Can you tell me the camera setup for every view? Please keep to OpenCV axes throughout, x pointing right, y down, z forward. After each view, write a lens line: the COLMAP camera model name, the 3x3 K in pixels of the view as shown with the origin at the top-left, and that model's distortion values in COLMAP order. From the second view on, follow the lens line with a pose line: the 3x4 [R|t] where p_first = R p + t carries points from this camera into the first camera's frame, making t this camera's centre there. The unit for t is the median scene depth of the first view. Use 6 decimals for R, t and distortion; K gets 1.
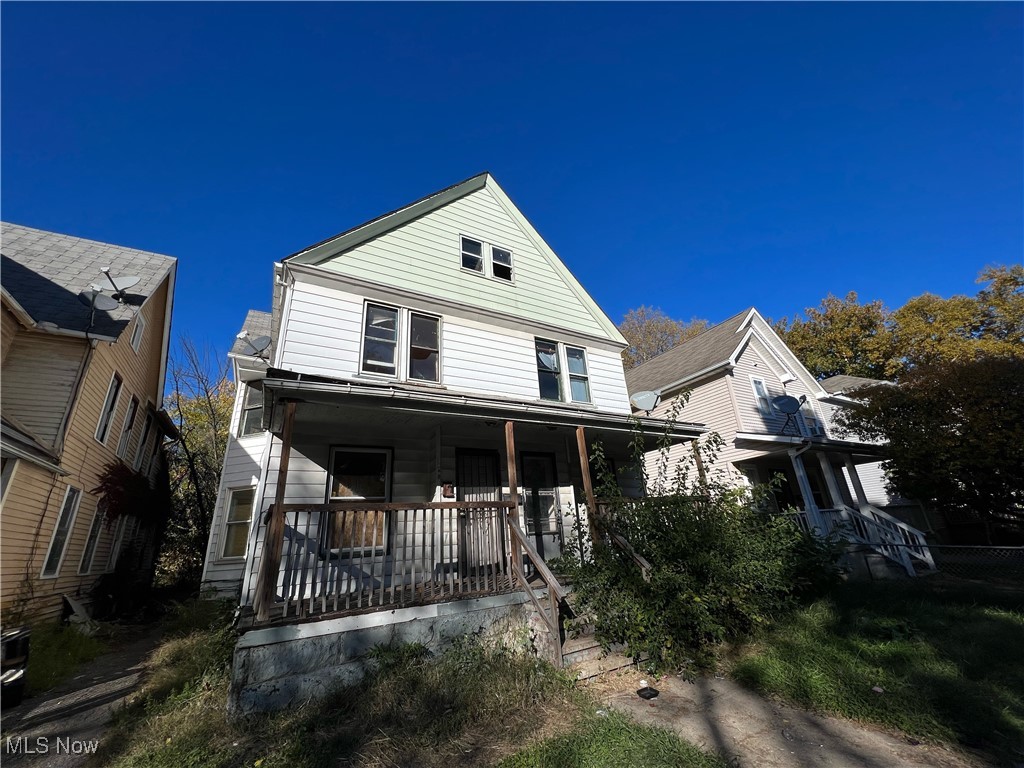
lens RADIAL K [[407.3, 0, 513.4], [0, 407.3, 382.7], [0, 0, 1]] dist [-0.008648, 0.000816]
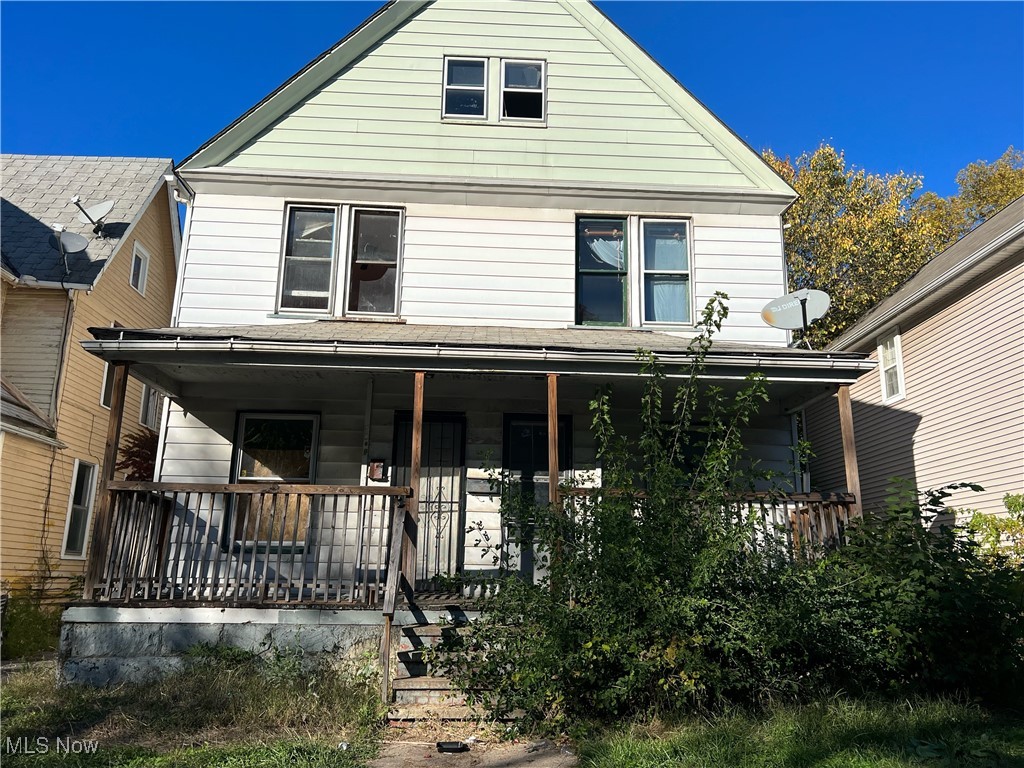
lens RADIAL K [[783.5, 0, 514.7], [0, 783.5, 384.6], [0, 0, 1]] dist [0.034333, -0.036854]
pose [[0.883341, -0.030708, -0.467724, 0.596470], [0.096110, 0.988516, 0.116612, -0.015741], [0.458771, -0.147961, 0.876149, -0.046724]]
